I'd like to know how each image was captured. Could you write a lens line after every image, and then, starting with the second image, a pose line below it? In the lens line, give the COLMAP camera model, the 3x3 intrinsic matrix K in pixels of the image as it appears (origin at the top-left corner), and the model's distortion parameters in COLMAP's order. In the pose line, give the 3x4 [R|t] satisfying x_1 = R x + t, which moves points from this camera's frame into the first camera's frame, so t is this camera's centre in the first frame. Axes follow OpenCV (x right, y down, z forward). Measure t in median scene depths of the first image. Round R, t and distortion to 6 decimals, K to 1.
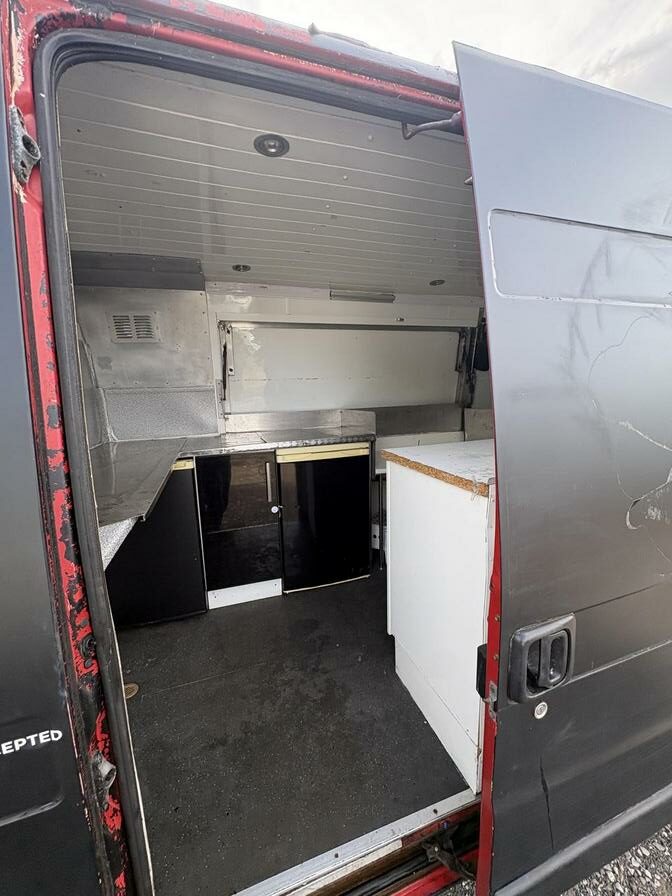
lens RADIAL K [[359.7, 0, 337.0], [0, 359.7, 446.1], [0, 0, 1]] dist [0.002049, 0.000546]
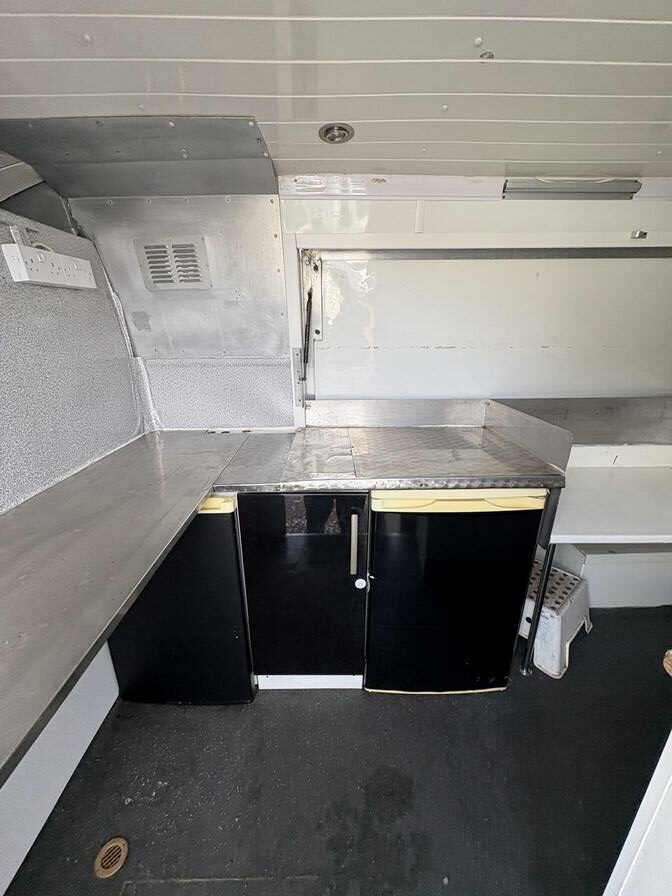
lens RADIAL K [[359.7, 0, 333.4], [0, 359.7, 446.9], [0, 0, 1]] dist [0.002049, 0.000546]
pose [[0.950113, 0.121871, -0.287112, -0.064137], [-0.073249, 0.981944, 0.174412, -0.135073], [0.303184, -0.144681, 0.941885, 0.408699]]
